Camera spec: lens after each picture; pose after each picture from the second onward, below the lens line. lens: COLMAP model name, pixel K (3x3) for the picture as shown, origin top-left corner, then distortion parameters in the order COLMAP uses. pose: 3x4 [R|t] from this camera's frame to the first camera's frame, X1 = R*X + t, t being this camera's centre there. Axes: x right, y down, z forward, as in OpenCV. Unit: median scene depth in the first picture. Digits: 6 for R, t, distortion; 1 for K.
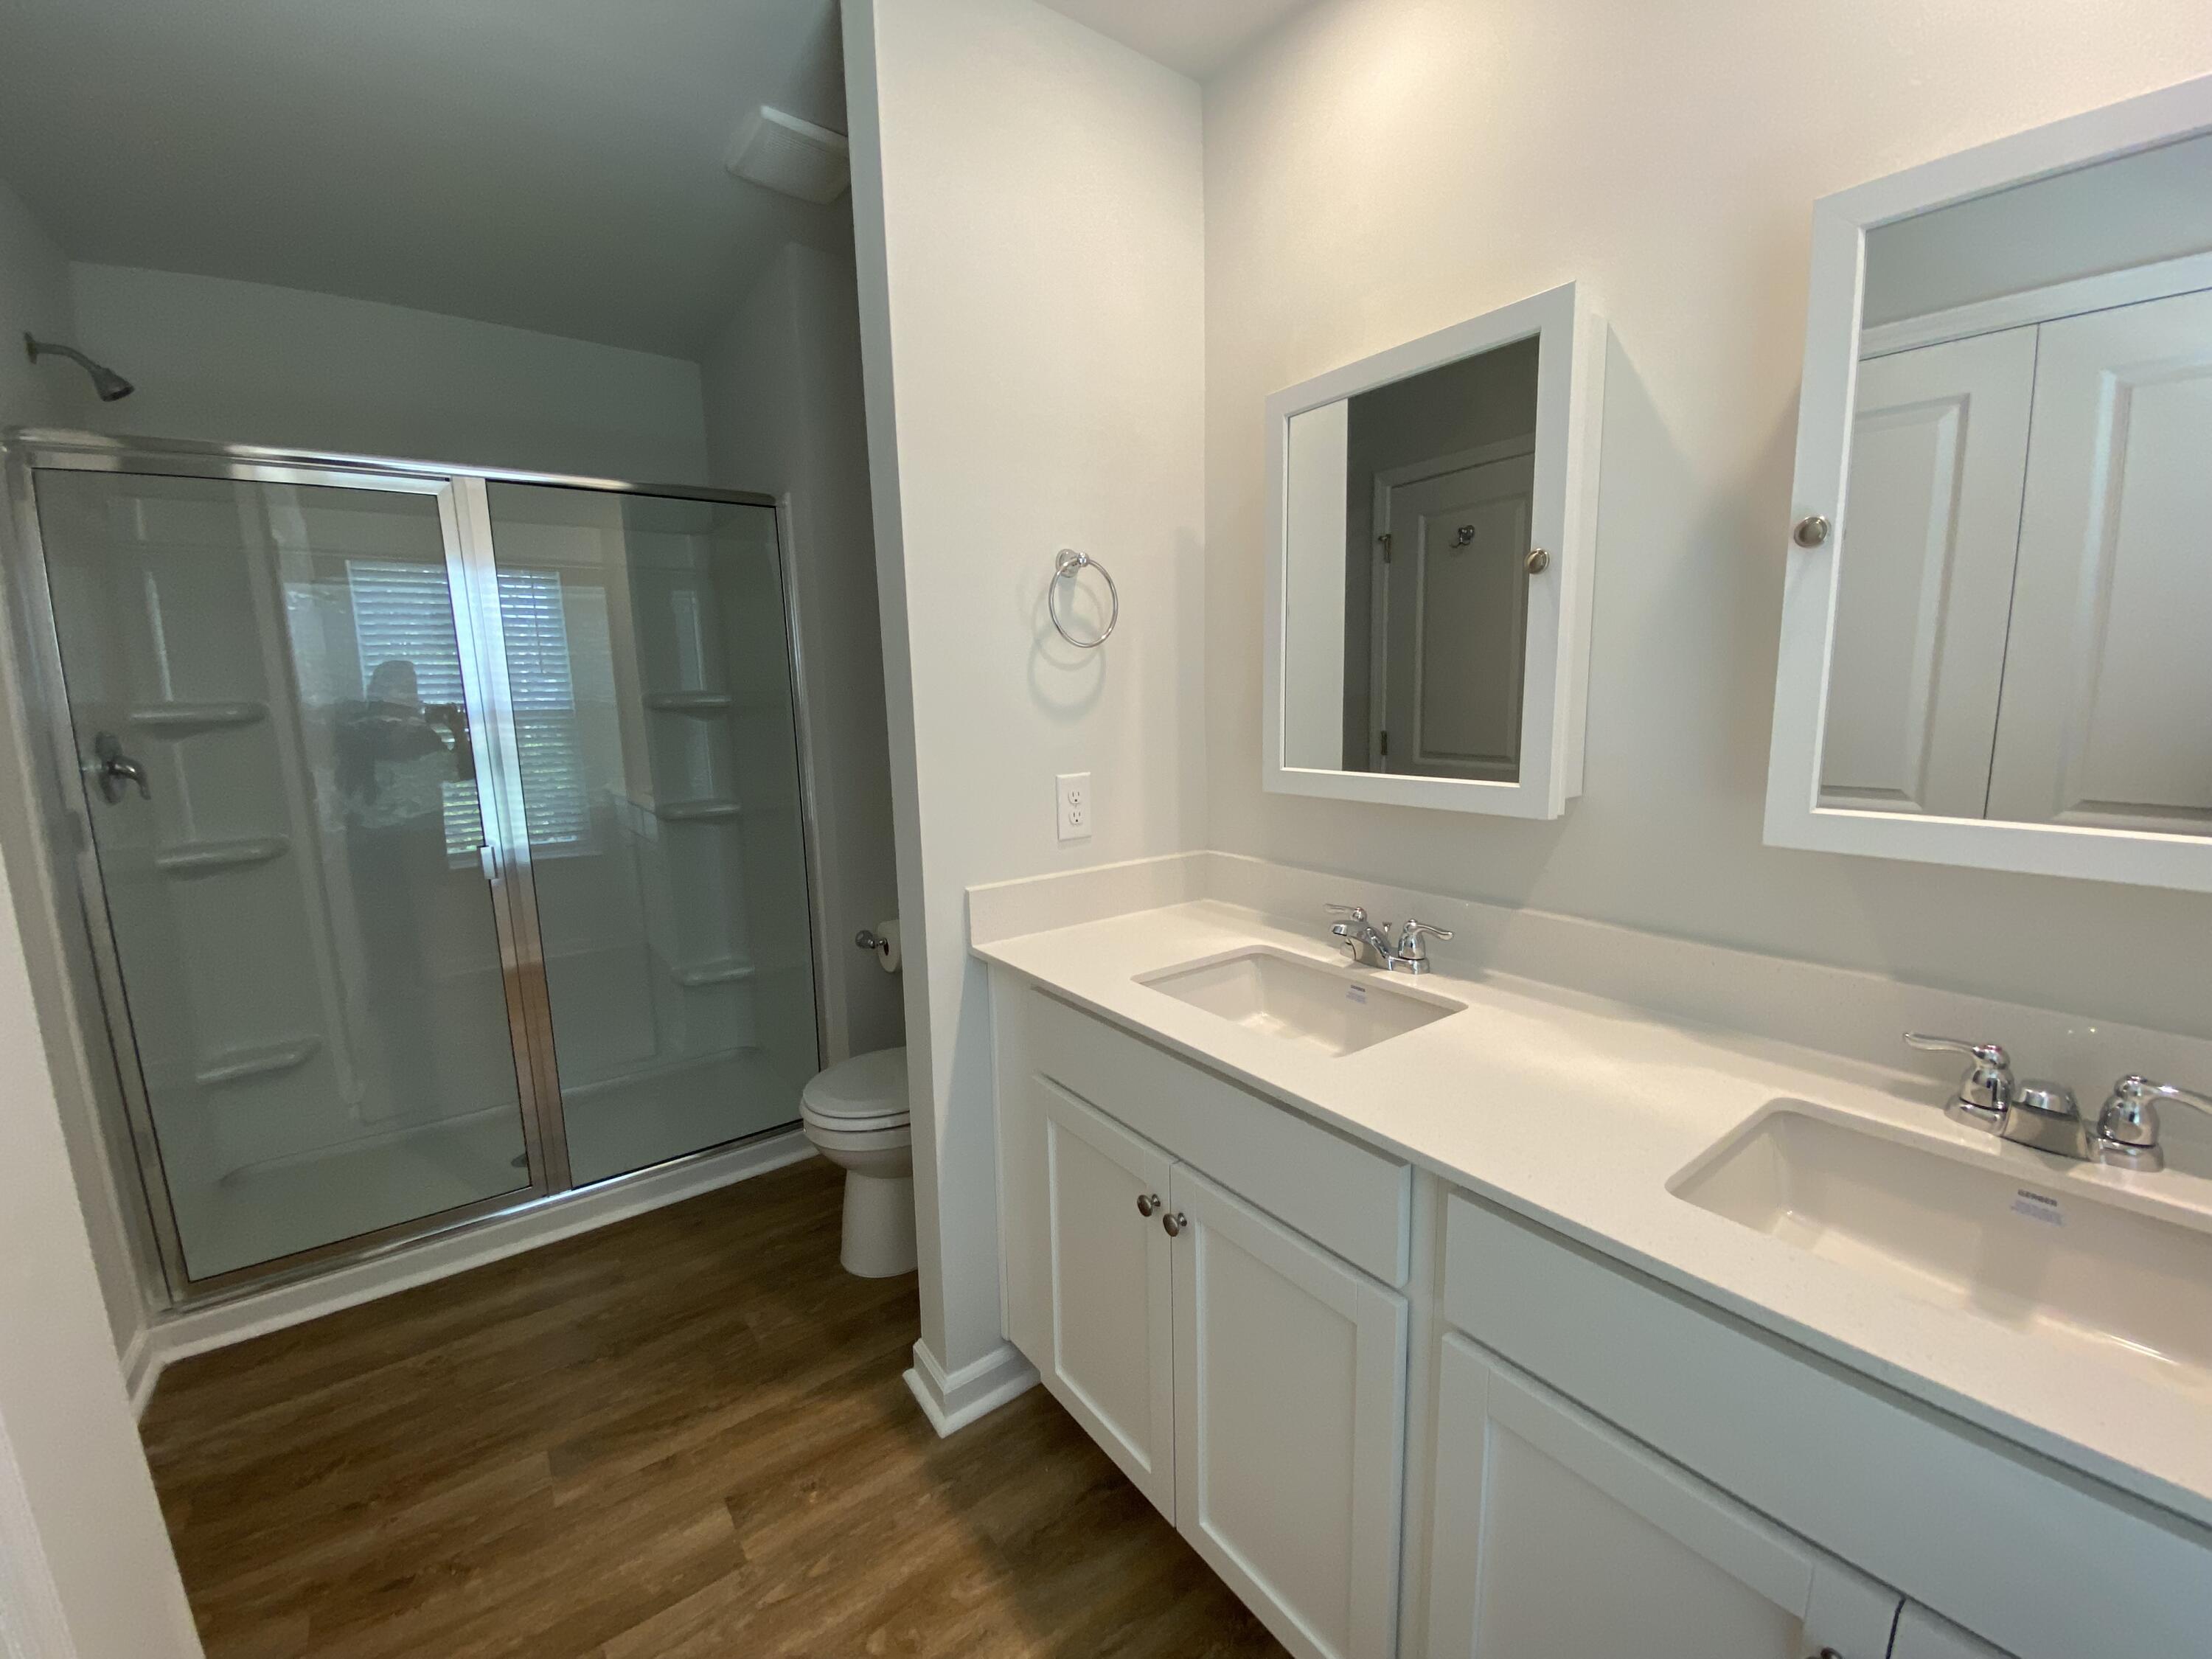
lens RADIAL K [[897.9, 0, 1086.5], [0, 897.9, 824.3], [0, 0, 1]] dist [0.000748, -0.010086]
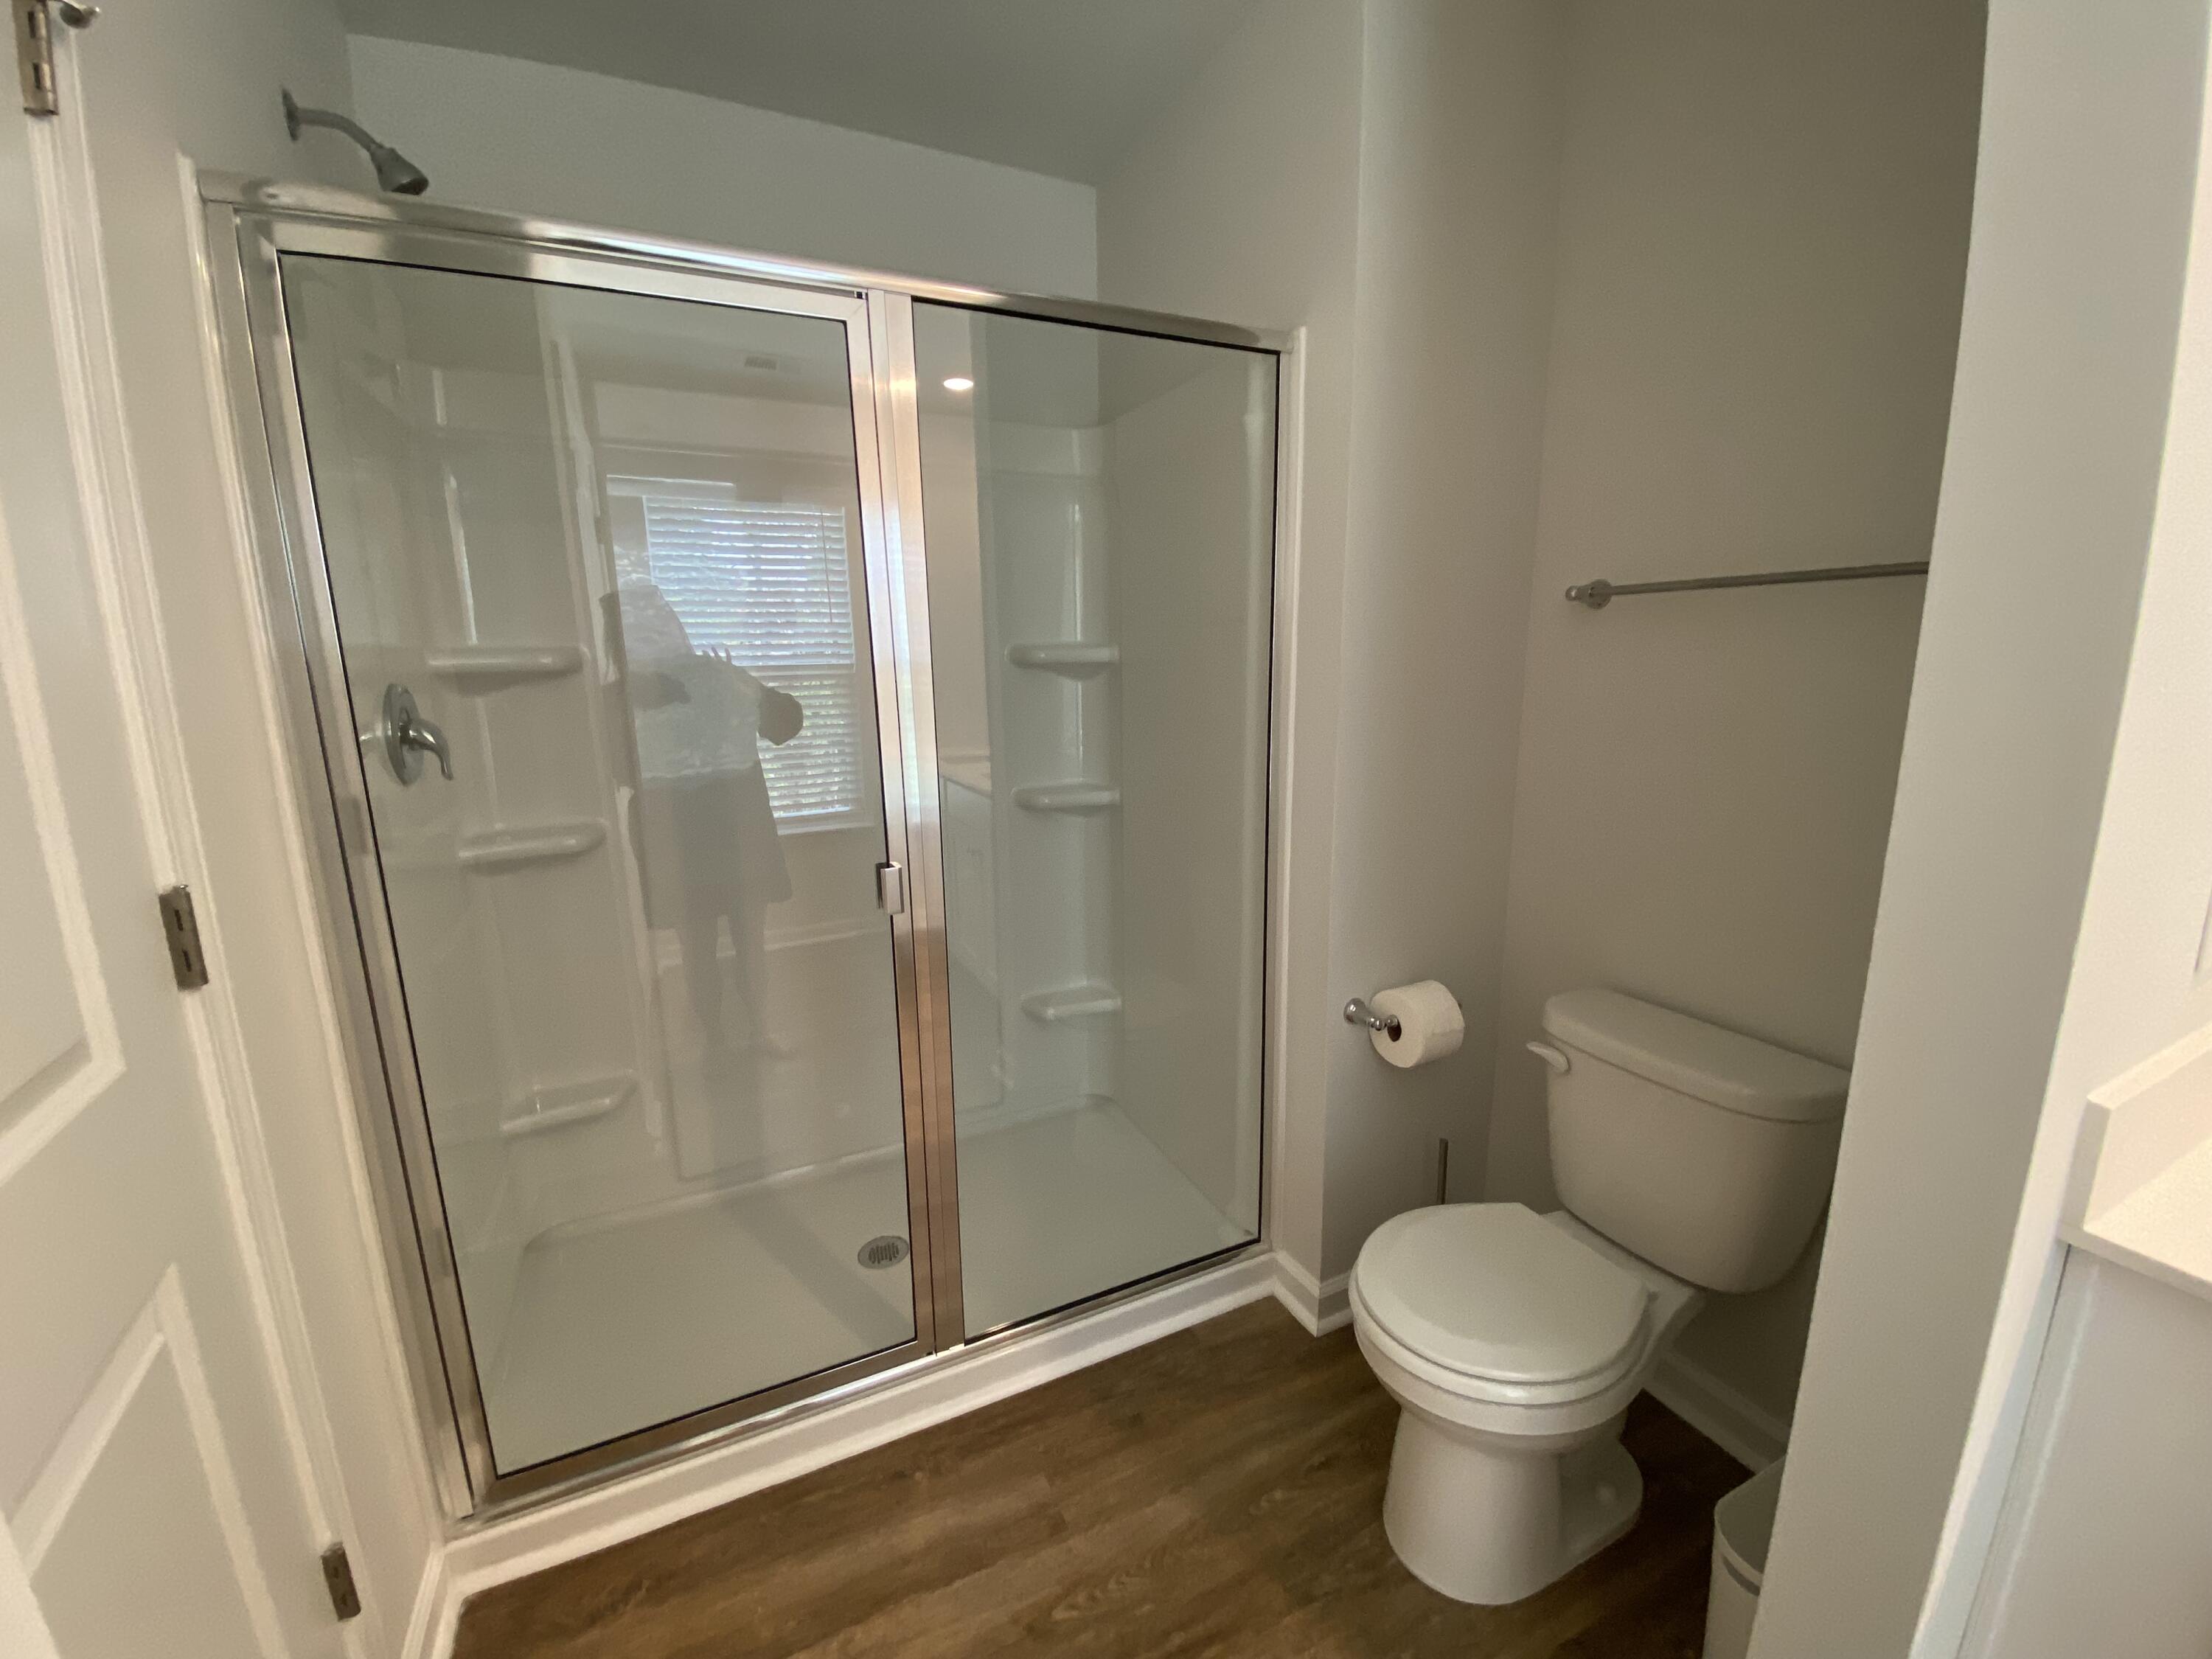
lens RADIAL K [[897.9, 0, 1096.2], [0, 897.9, 825.1], [0, 0, 1]] dist [0.000748, -0.010086]
pose [[0.981206, 0.046271, -0.187331, -0.385995], [-0.037233, 0.997979, 0.051485, -0.048284], [0.189335, -0.043542, 0.980947, 0.368333]]
